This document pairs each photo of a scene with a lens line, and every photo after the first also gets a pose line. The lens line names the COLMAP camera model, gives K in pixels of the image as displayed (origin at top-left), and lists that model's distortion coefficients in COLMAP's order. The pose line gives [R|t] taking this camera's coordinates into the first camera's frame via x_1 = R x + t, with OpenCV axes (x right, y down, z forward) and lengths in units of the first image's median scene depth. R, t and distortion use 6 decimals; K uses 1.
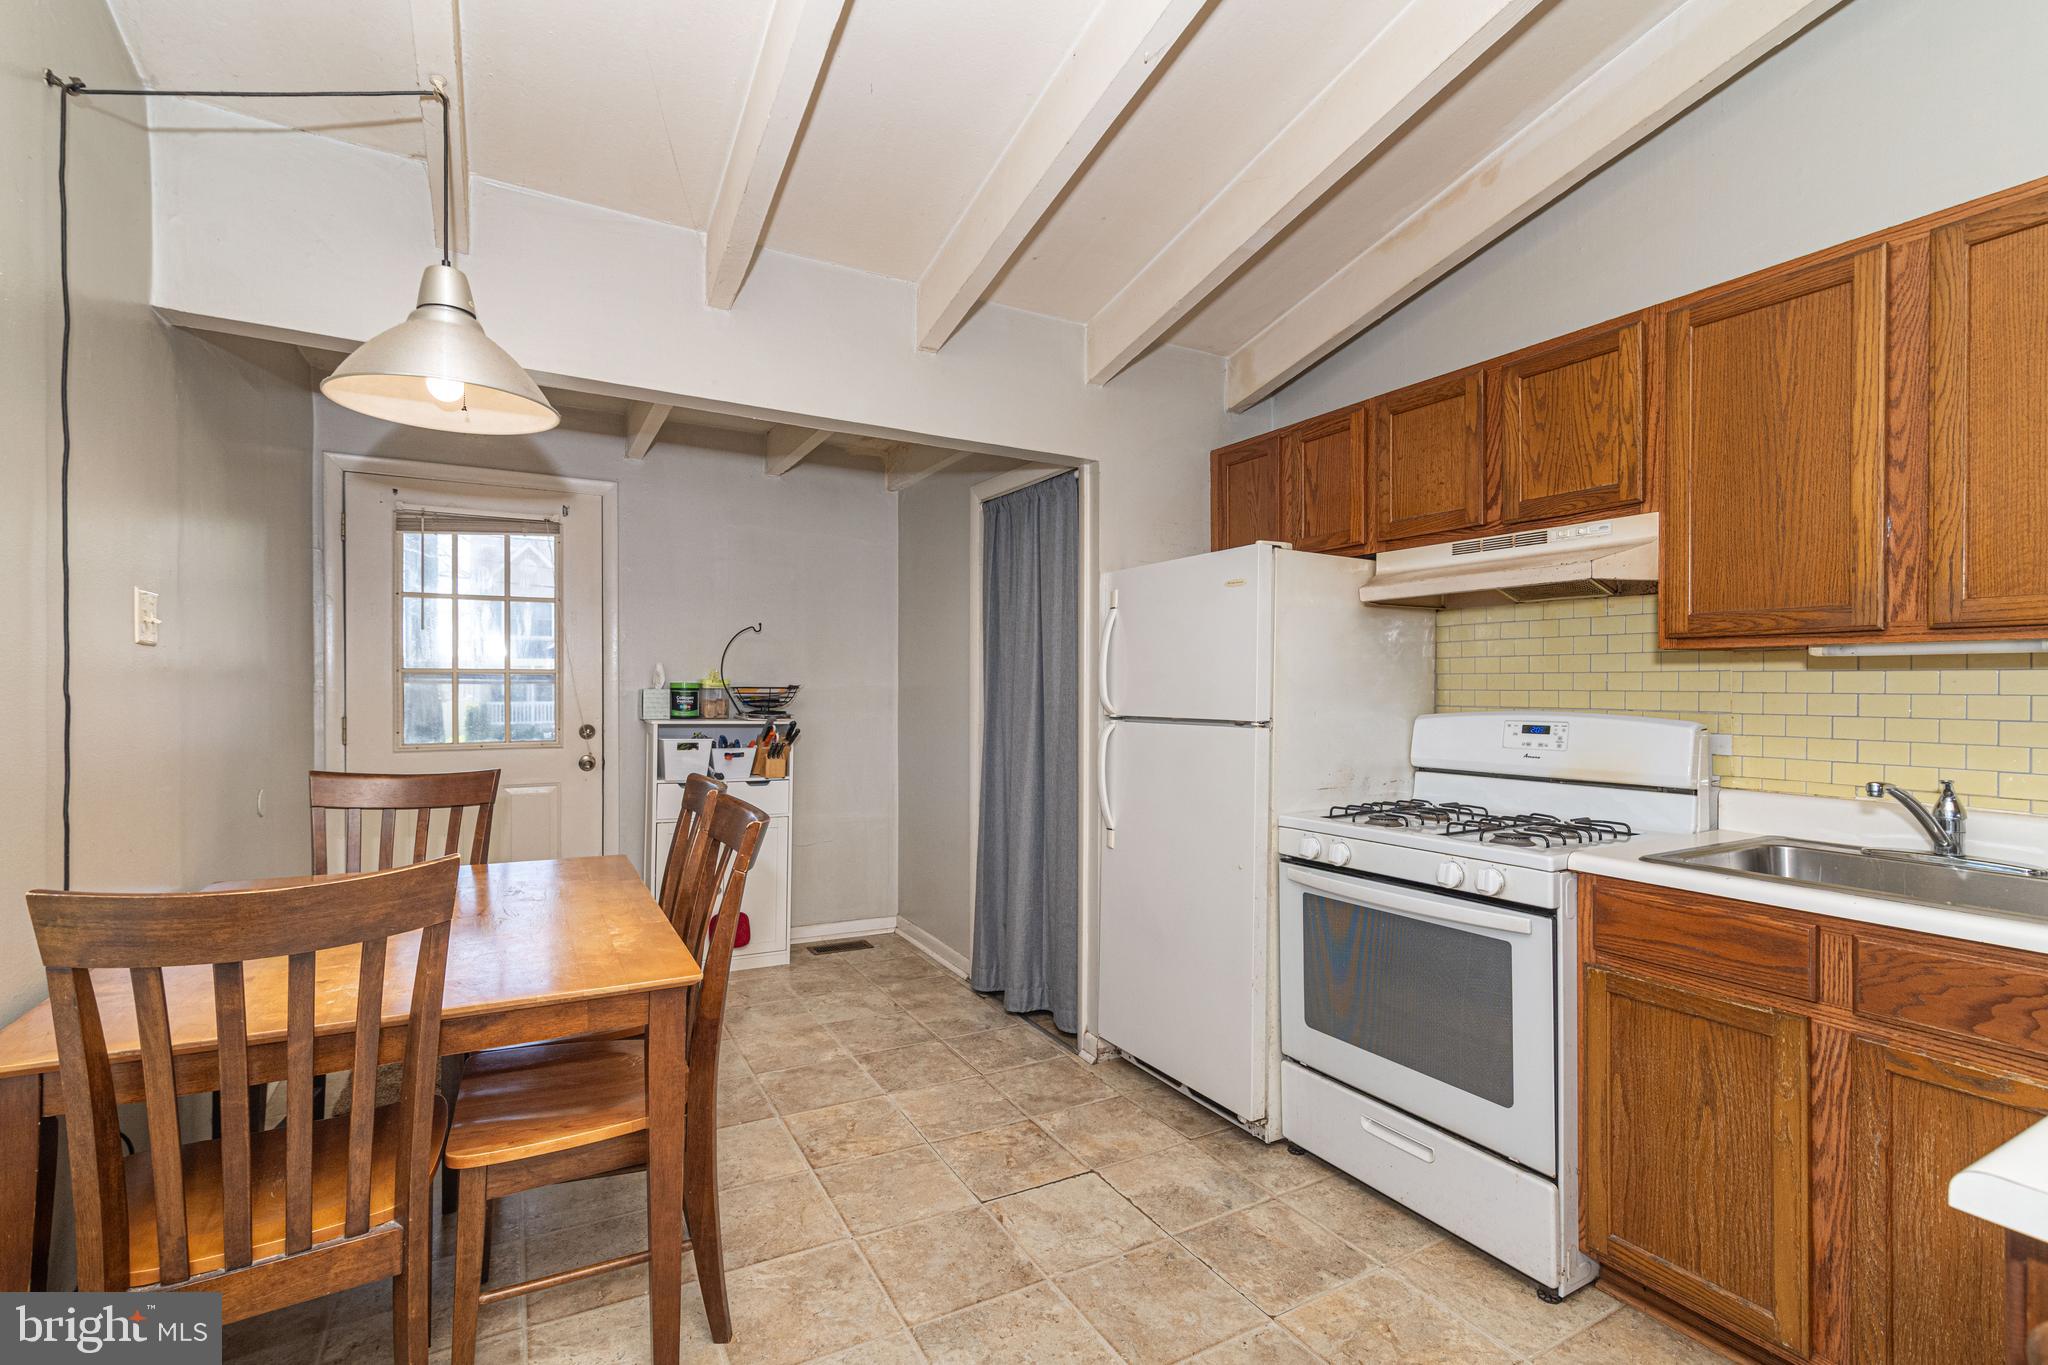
lens RADIAL K [[921.1, 0, 1033.9], [0, 921.1, 684.8], [0, 0, 1]] dist [-0.000430, -0.000118]
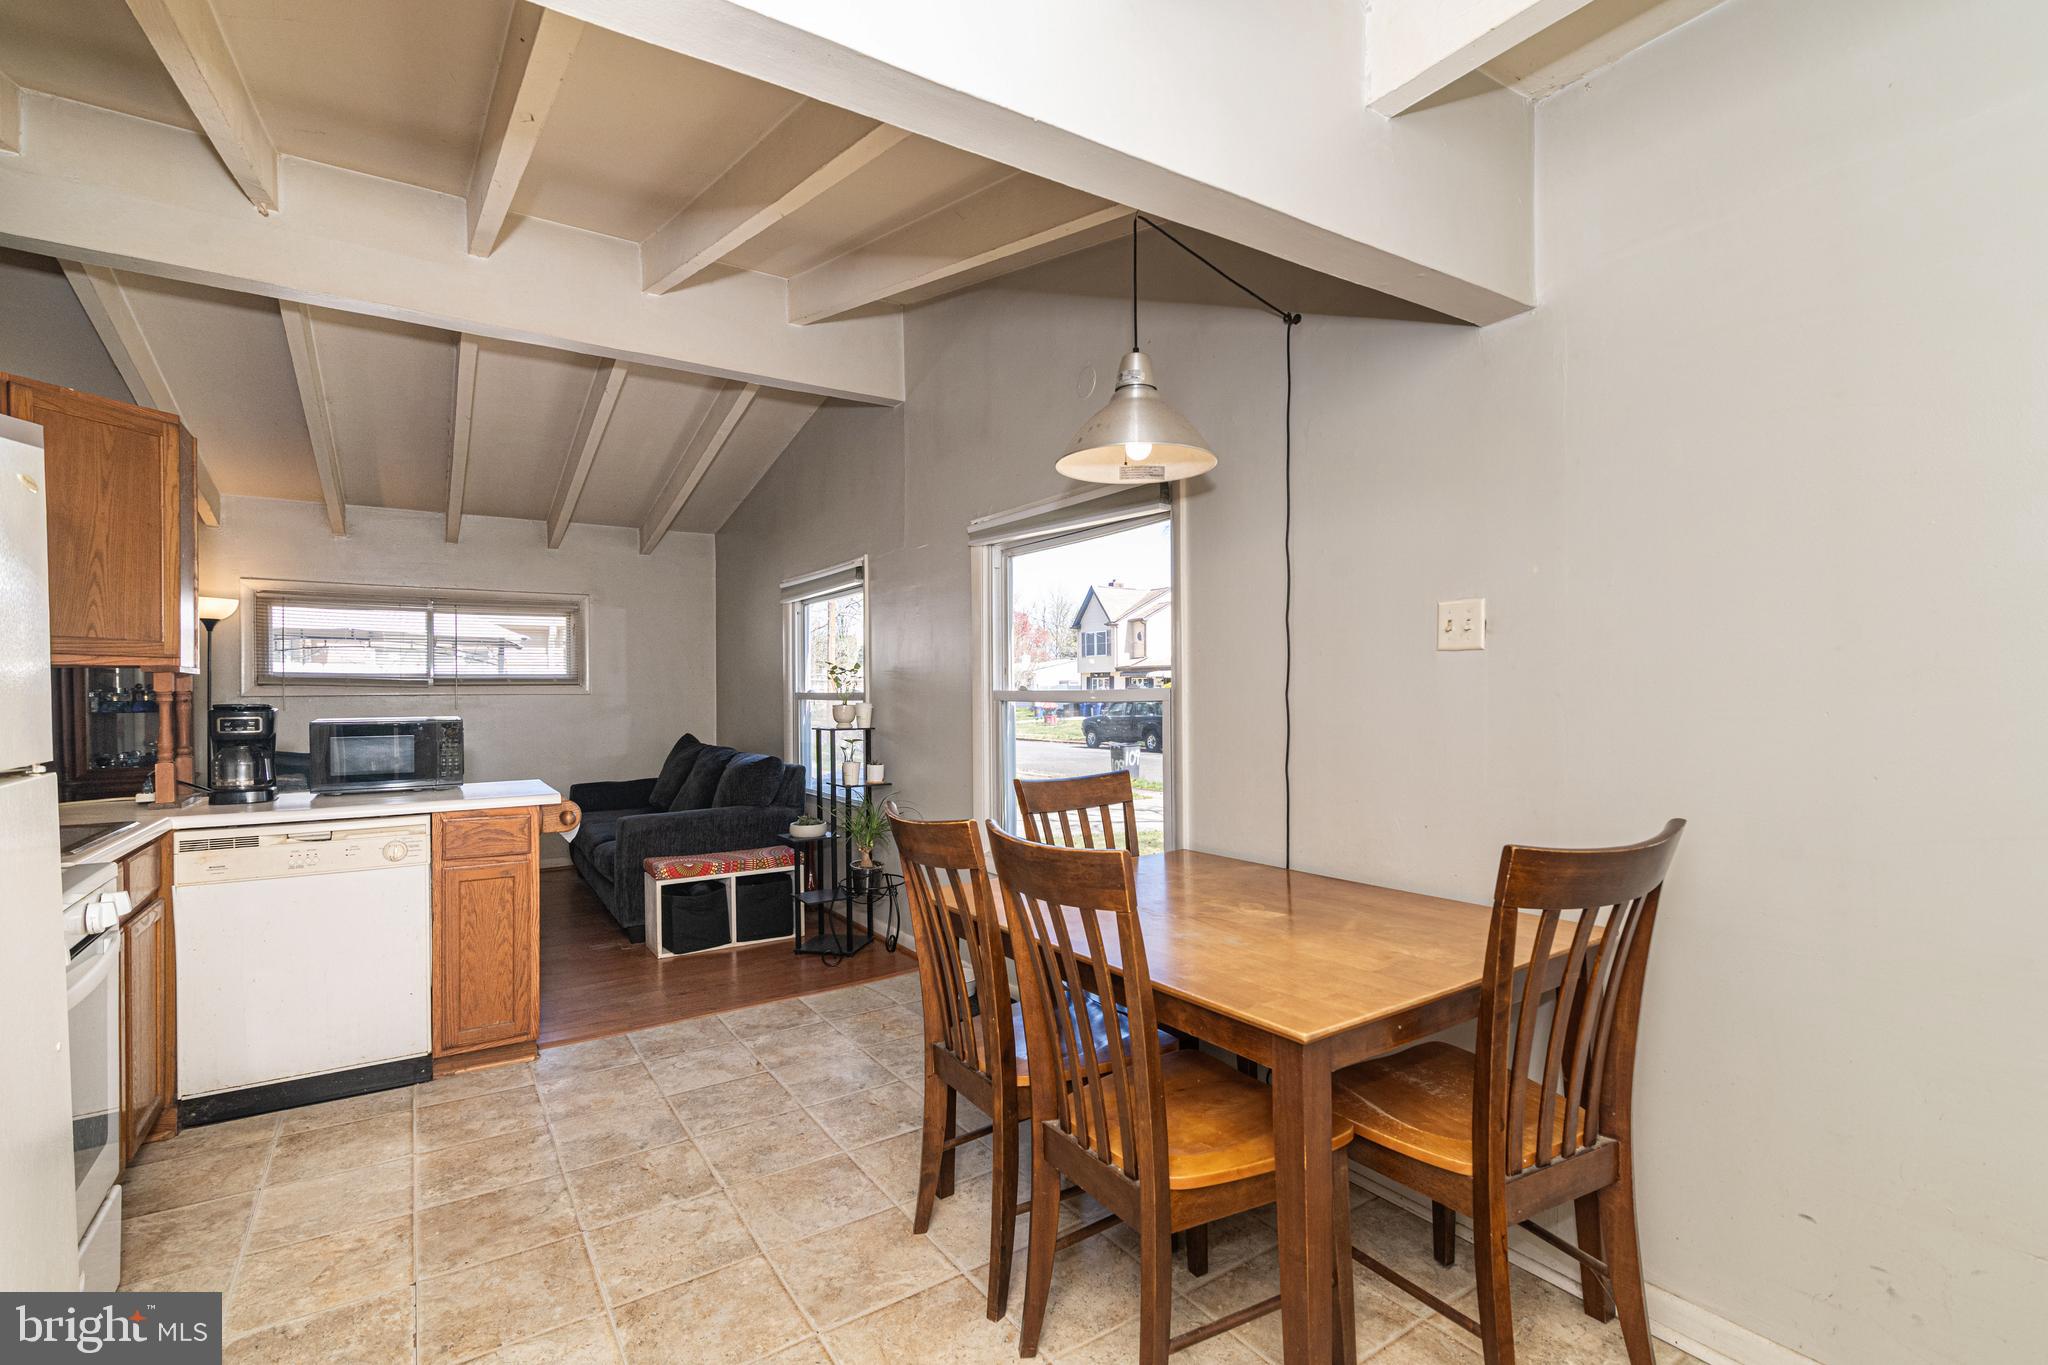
lens RADIAL K [[921.3, 0, 1024.3], [0, 921.3, 695.0], [0, 0, 1]] dist [-0.000664, -0.000171]
pose [[-0.998247, 0.004531, -0.059016, -0.222717], [0.004405, 0.999988, 0.002271, 0.003370], [0.059025, 0.002007, -0.998254, 1.214585]]
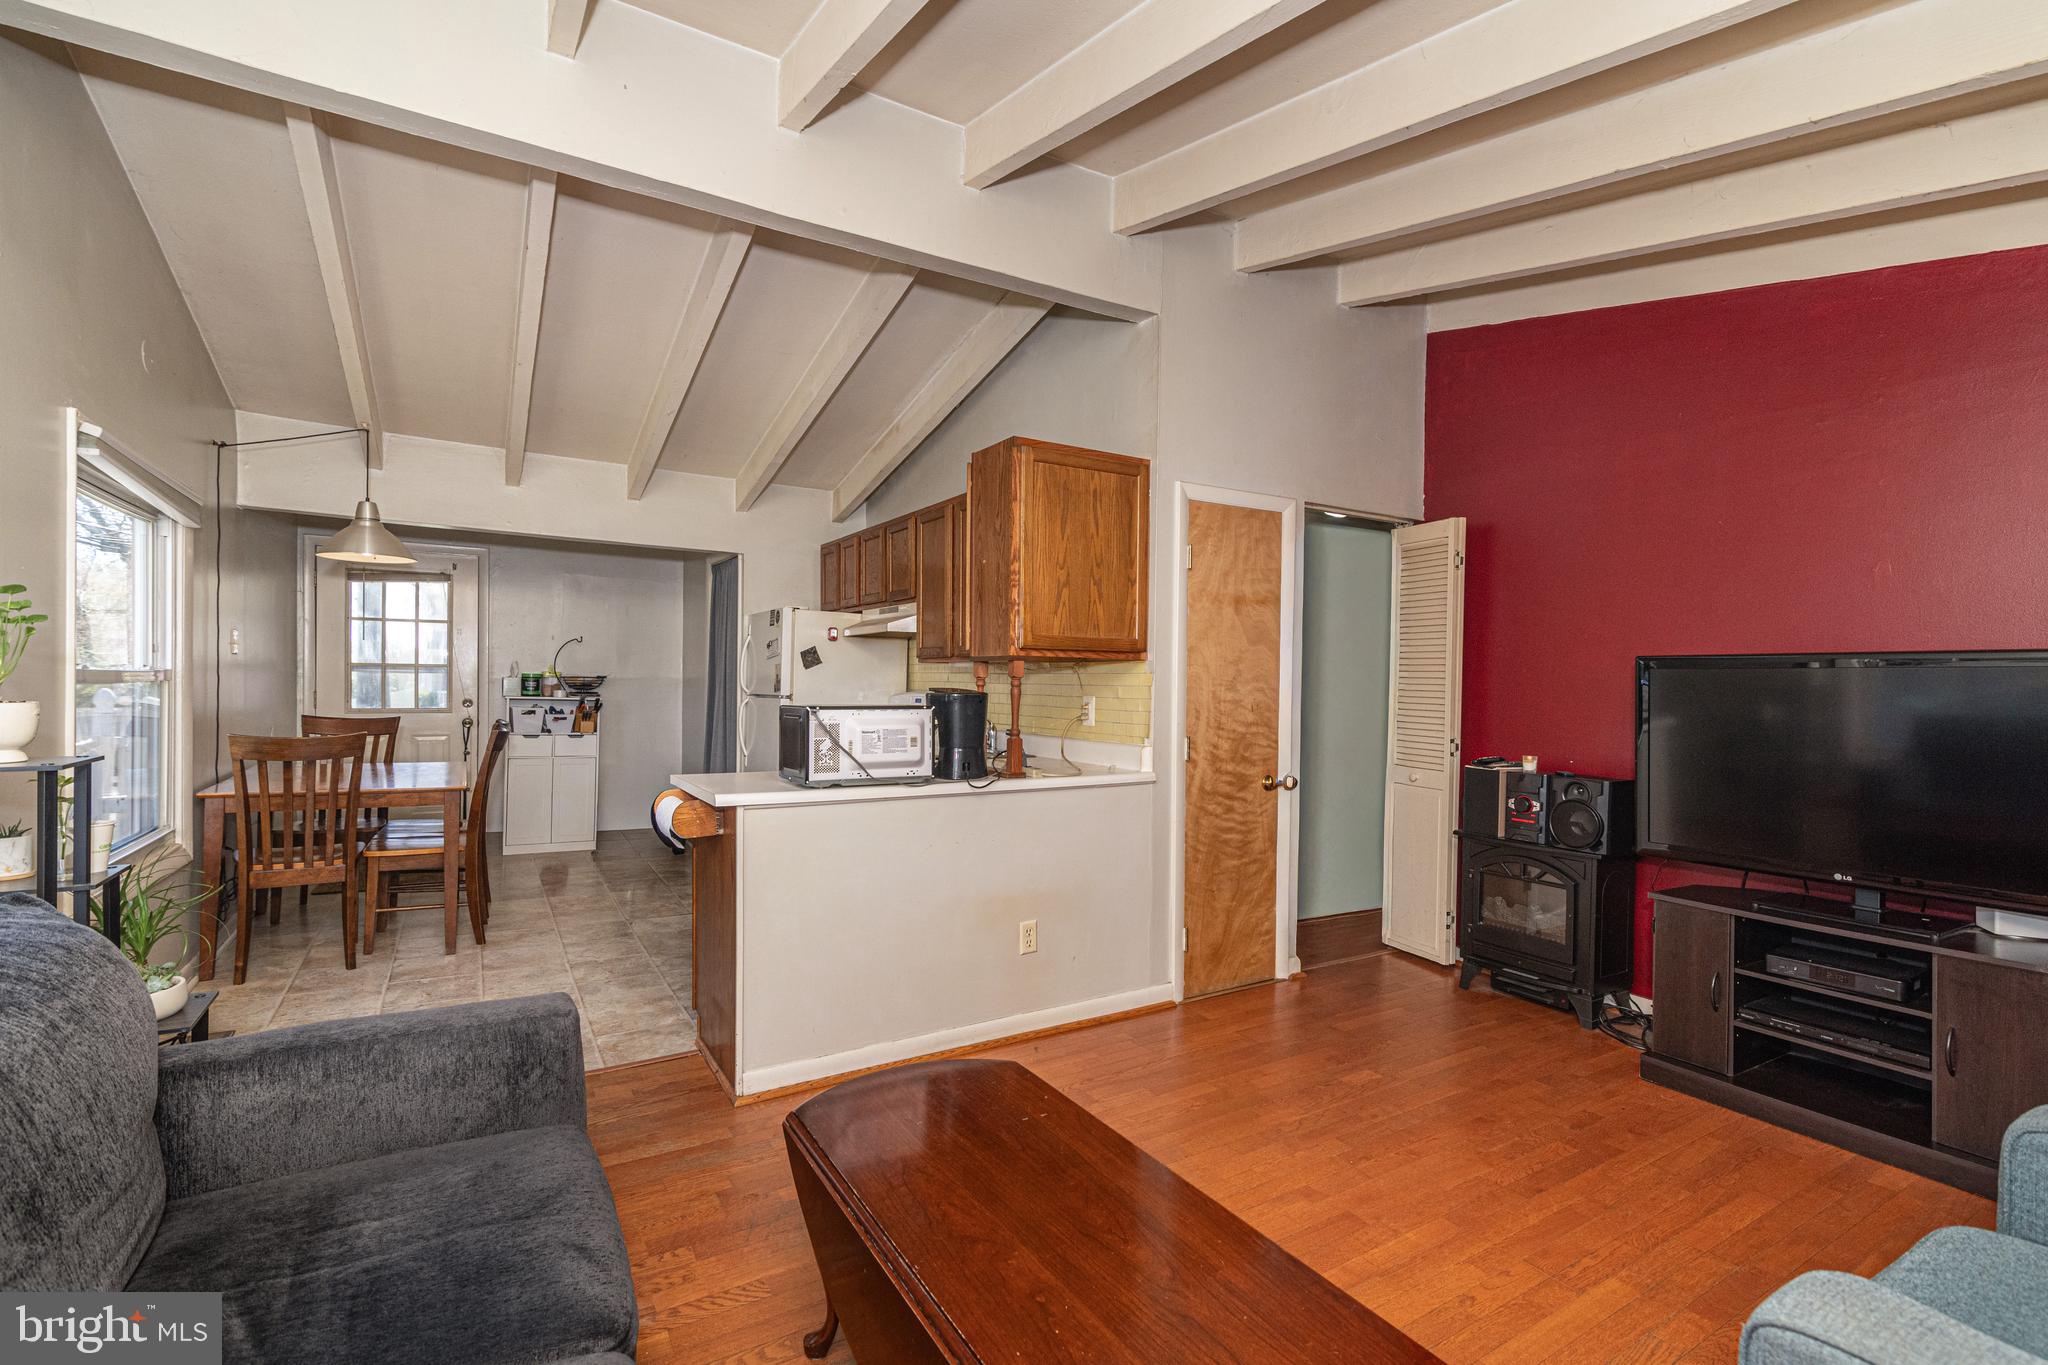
lens RADIAL K [[953.3, 0, 1019.1], [0, 953.3, 686.6], [0, 0, 1]] dist [0.030666, 0.000223]
pose [[0.999917, 0.012879, 0.000111, 0.597799], [-0.012880, 0.999884, 0.008179, -0.005181], [-0.000005, -0.008180, 0.999967, -0.856628]]
